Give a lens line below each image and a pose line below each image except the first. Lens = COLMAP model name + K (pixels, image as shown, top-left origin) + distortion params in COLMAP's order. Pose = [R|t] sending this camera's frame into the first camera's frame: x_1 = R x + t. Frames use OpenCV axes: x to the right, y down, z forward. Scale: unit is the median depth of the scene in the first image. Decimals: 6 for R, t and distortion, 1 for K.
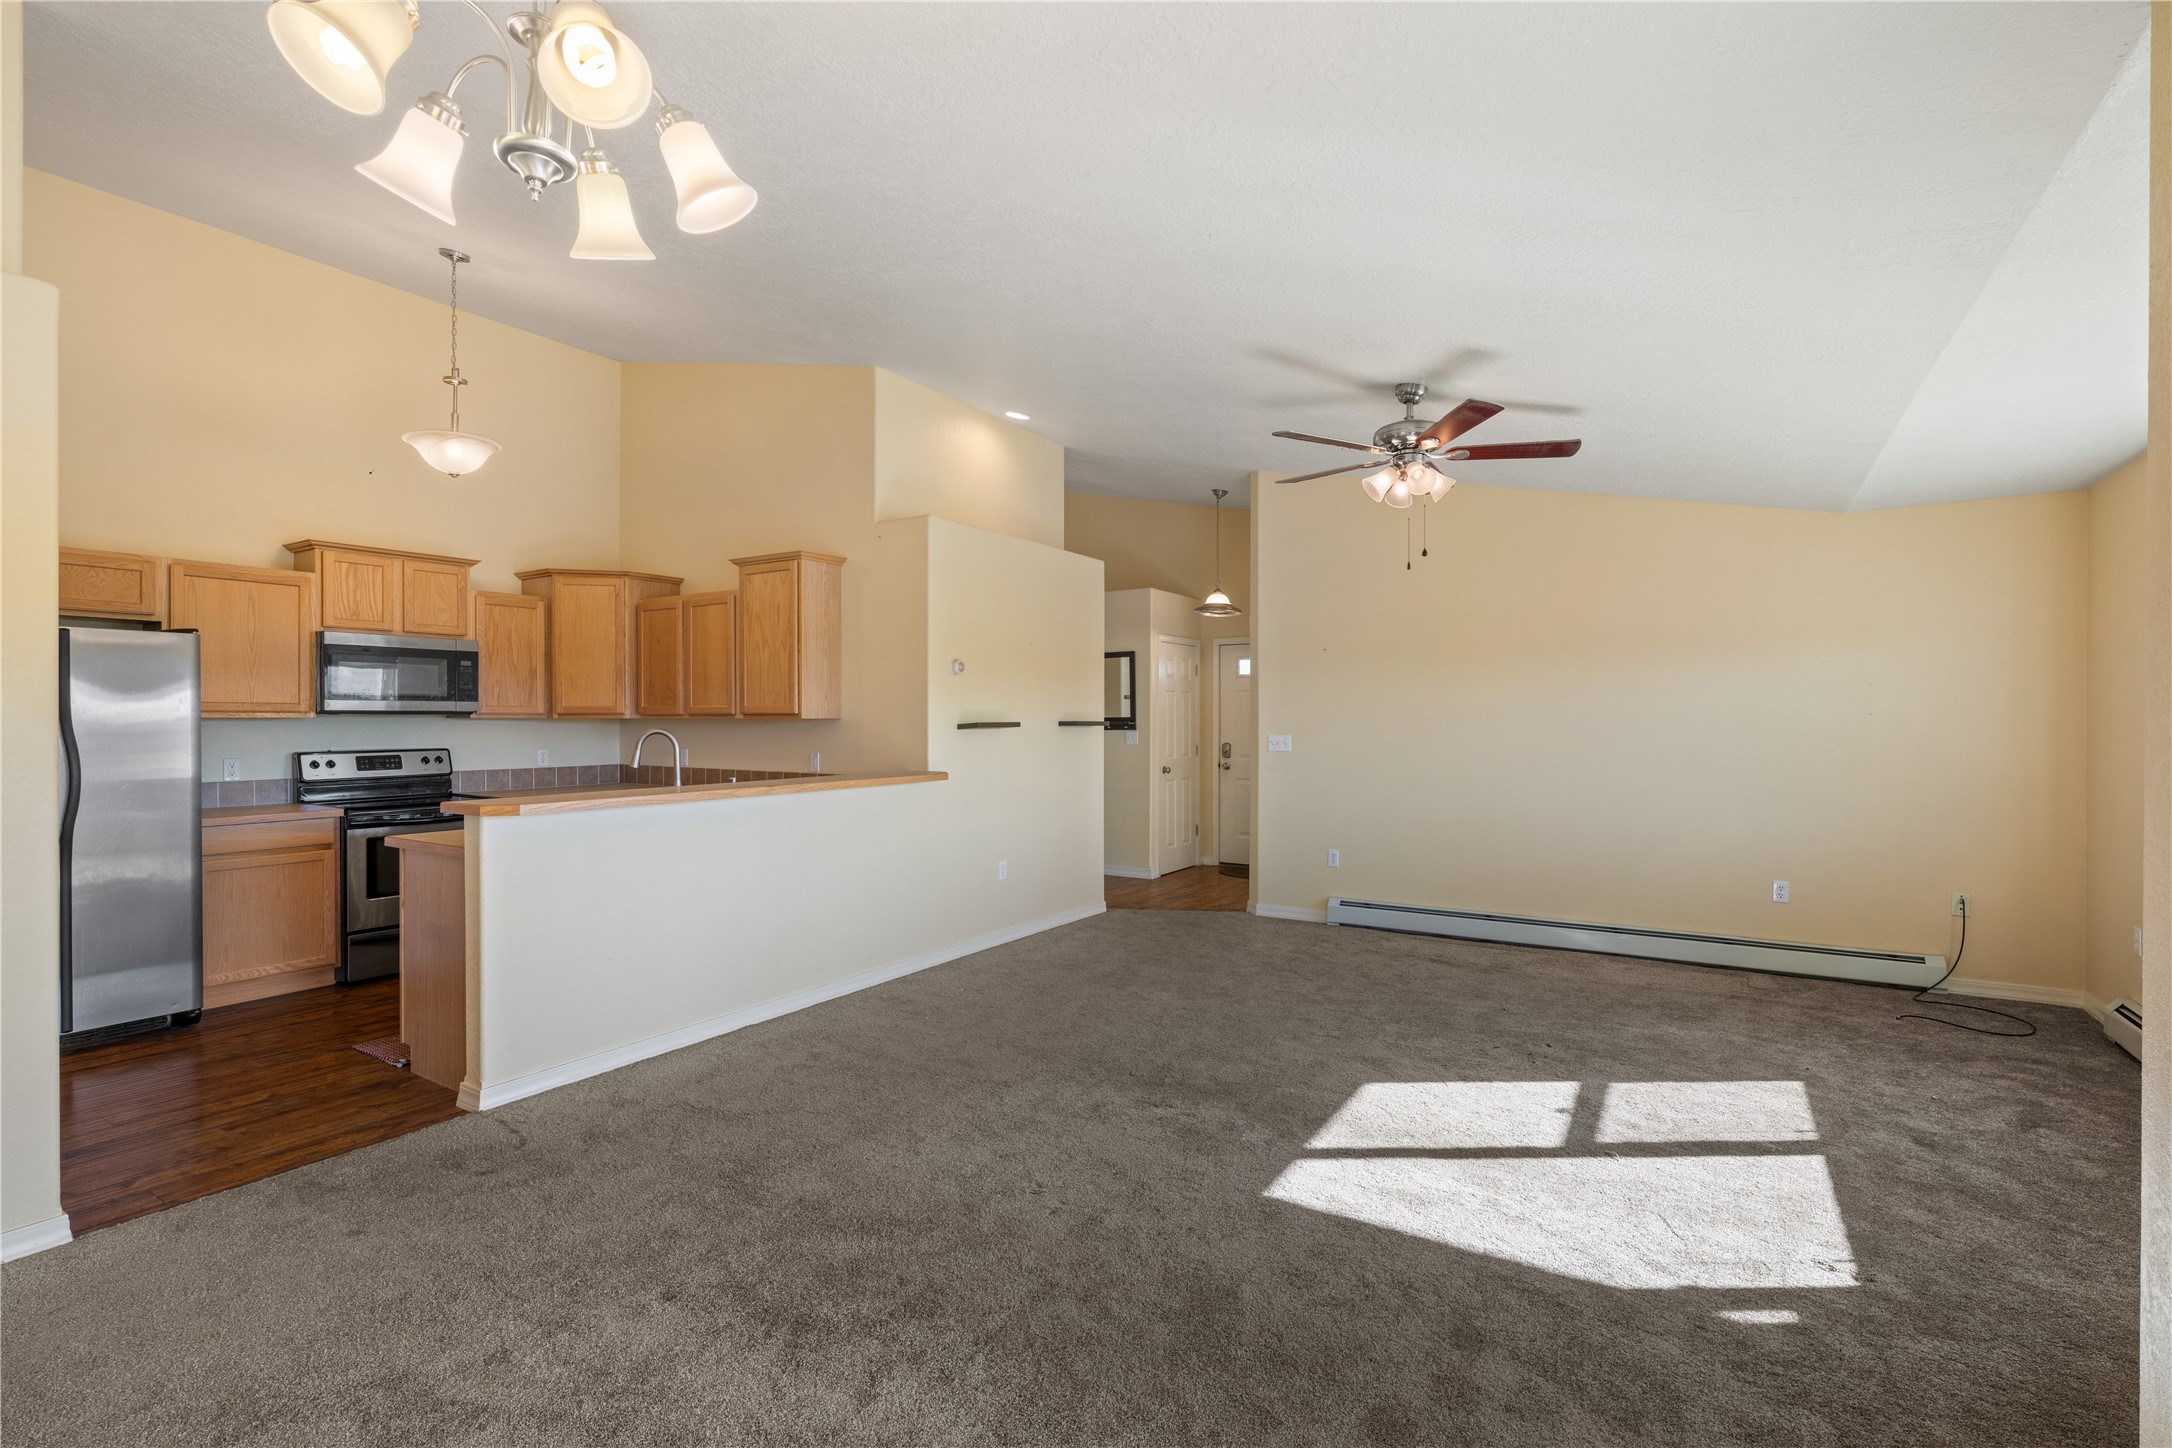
lens RADIAL K [[969.2, 0, 1091.0], [0, 969.2, 723.5], [0, 0, 1]] dist [-0.009983, 0.002318]
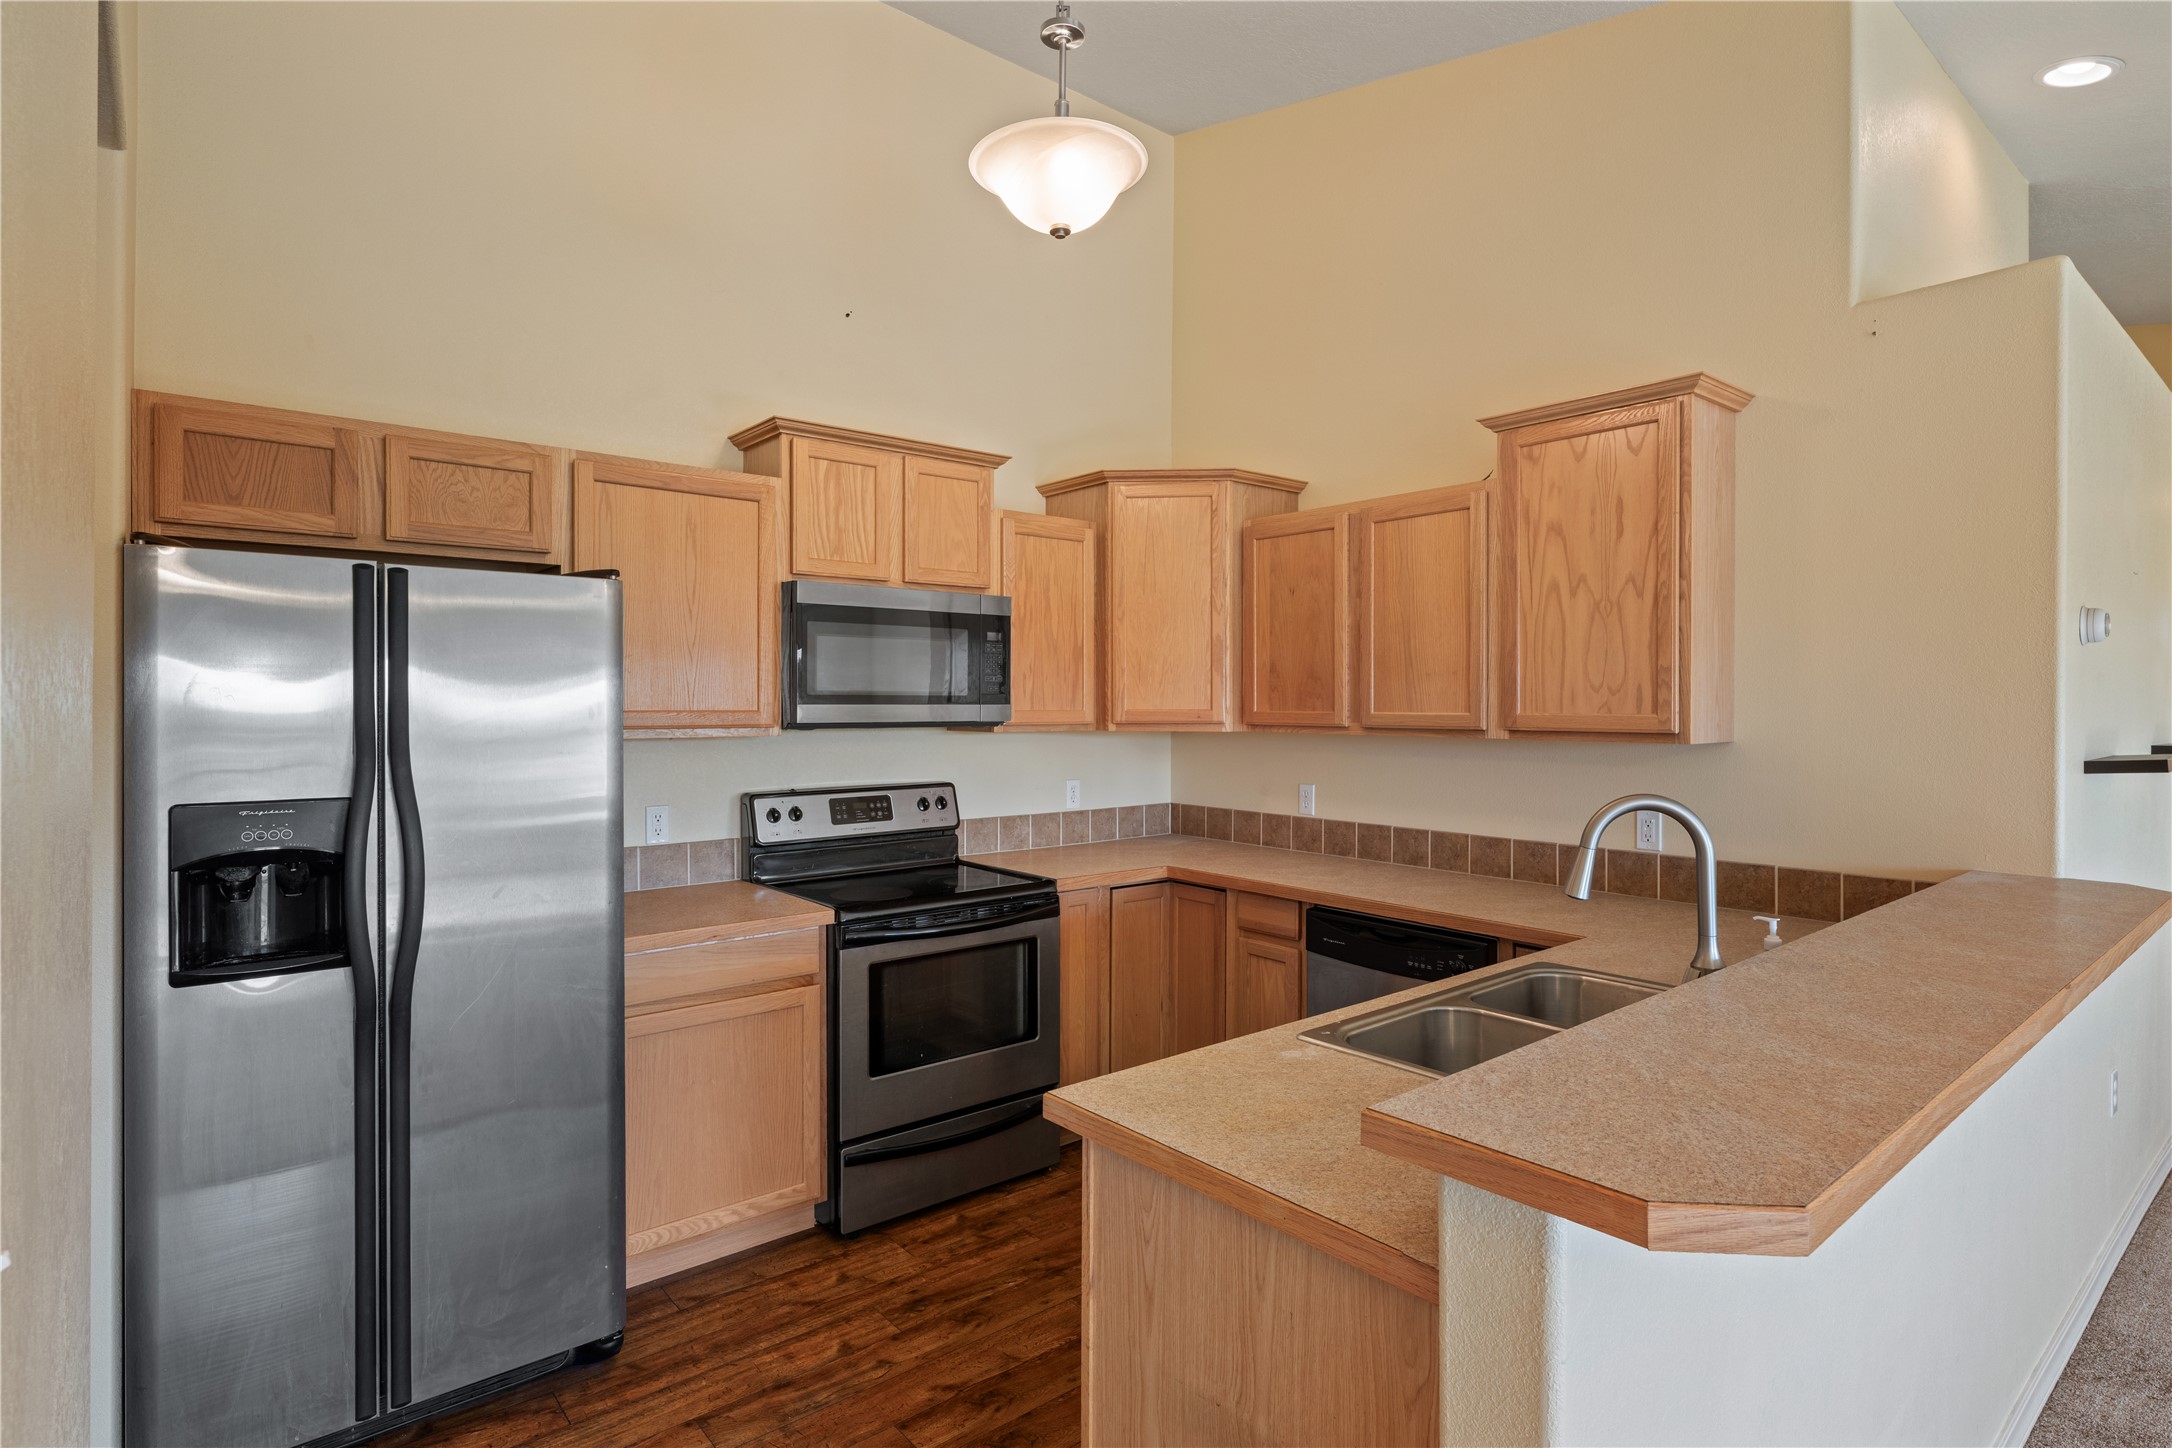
lens RADIAL K [[1107.8, 0, 1085.9], [0, 1107.8, 711.9], [0, 0, 1]] dist [-0.000822, -0.000404]
pose [[0.948047, 0.004116, -0.318105, -0.397841], [-0.003611, 0.999991, 0.002177, -0.020314], [0.318111, -0.000915, 0.948053, 0.410664]]
